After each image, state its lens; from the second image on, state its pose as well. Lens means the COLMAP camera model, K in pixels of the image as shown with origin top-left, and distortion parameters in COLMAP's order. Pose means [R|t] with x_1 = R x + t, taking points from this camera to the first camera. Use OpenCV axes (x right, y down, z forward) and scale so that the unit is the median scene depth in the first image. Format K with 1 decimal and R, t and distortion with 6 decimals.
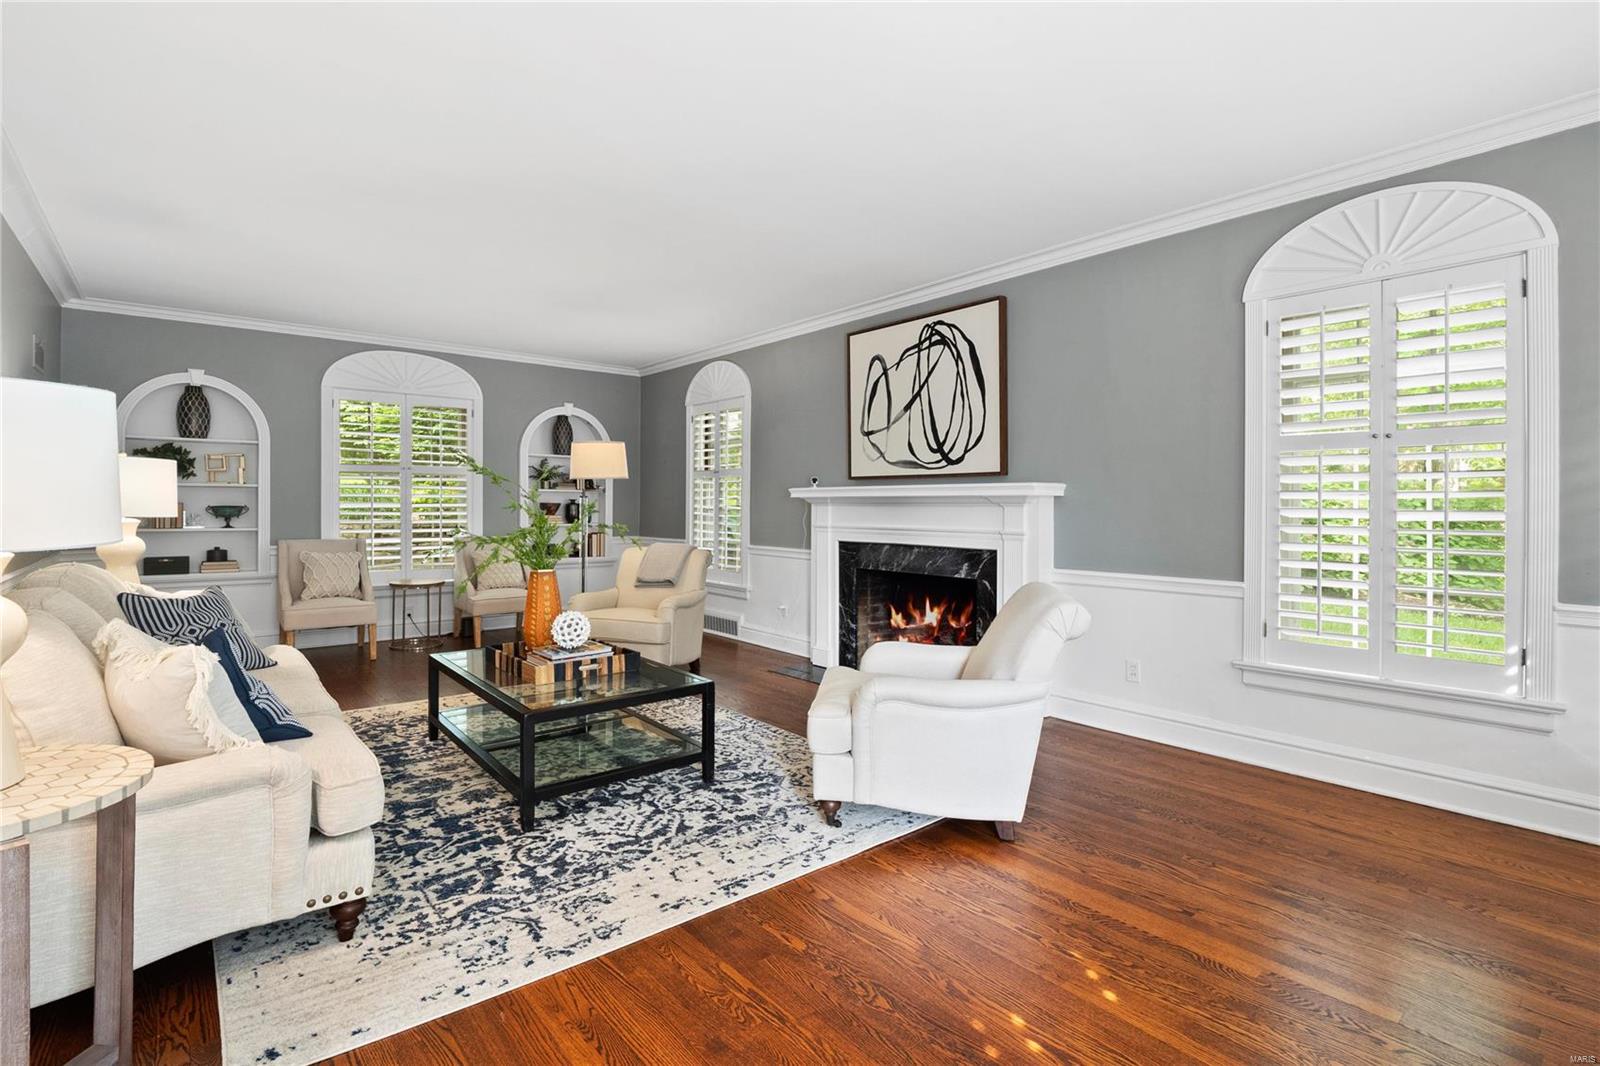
lens RADIAL K [[760.2, 0, 793.2], [0, 760.2, 517.2], [0, 0, 1]] dist [-0.003080, 0.000304]
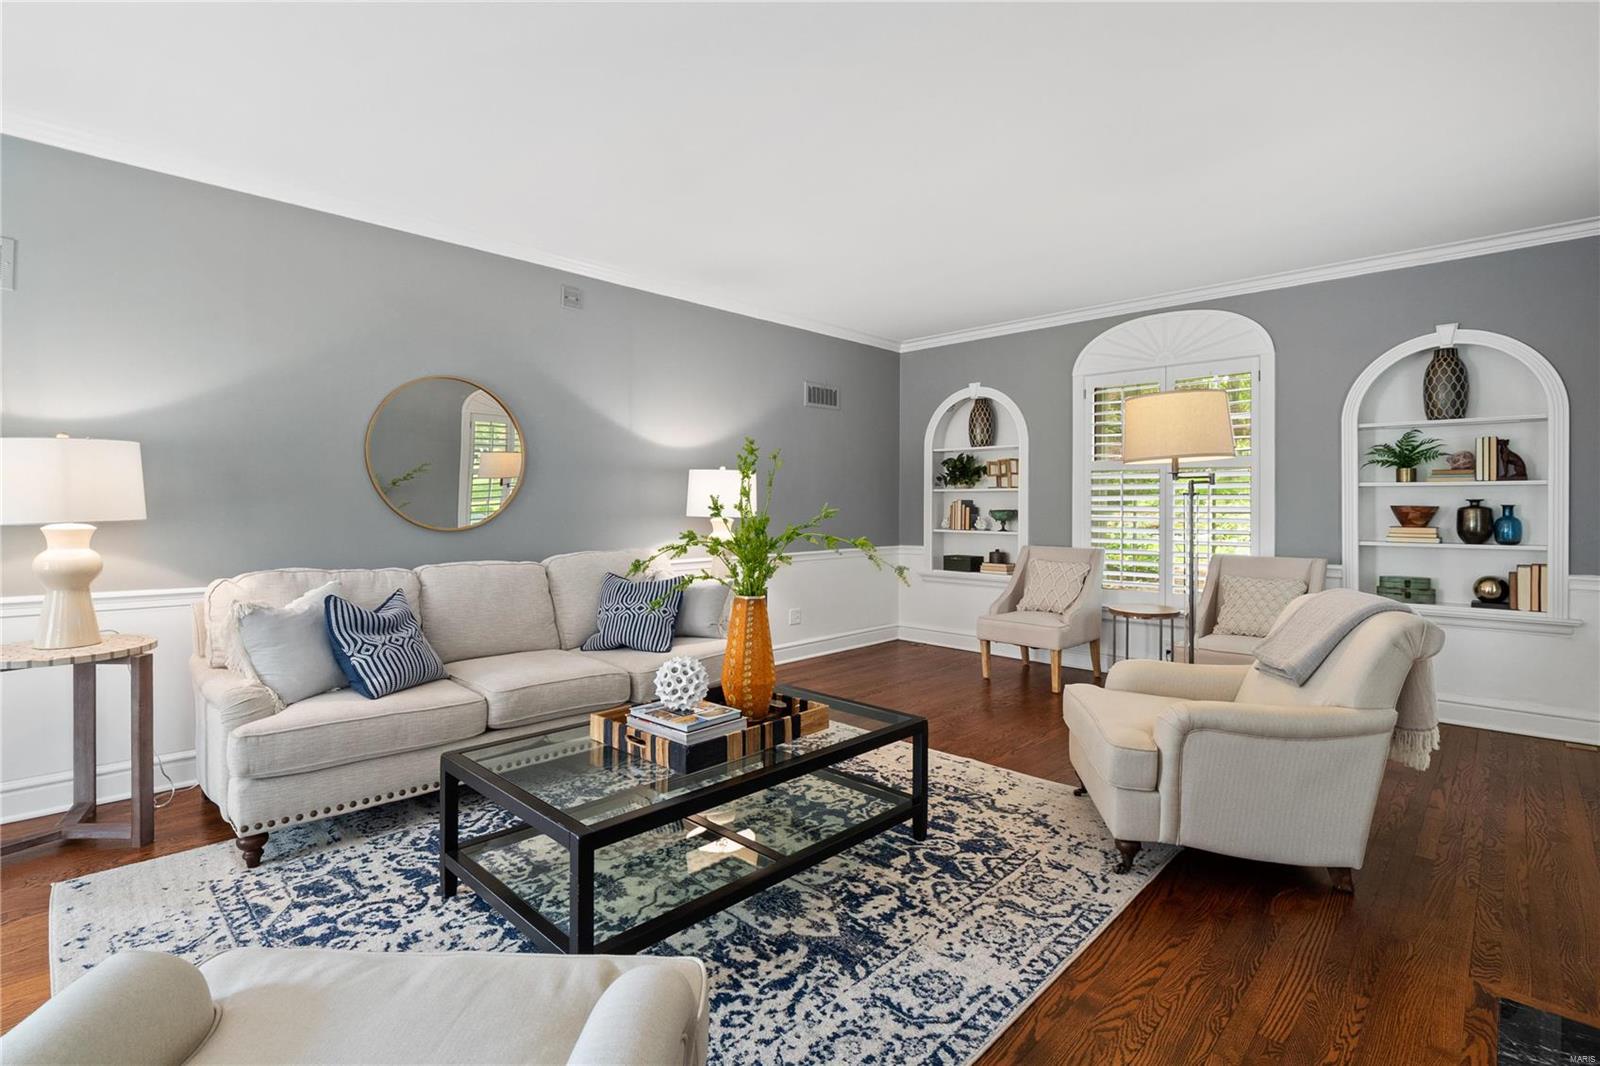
lens RADIAL K [[760.2, 0, 793.6], [0, 760.2, 522.8], [0, 0, 1]] dist [-0.003080, 0.000304]
pose [[0.100864, 0.020774, -0.994683, 0.567474], [-0.017050, 0.999671, 0.019149, -0.028196], [0.994754, 0.015028, 0.101185, 1.402211]]
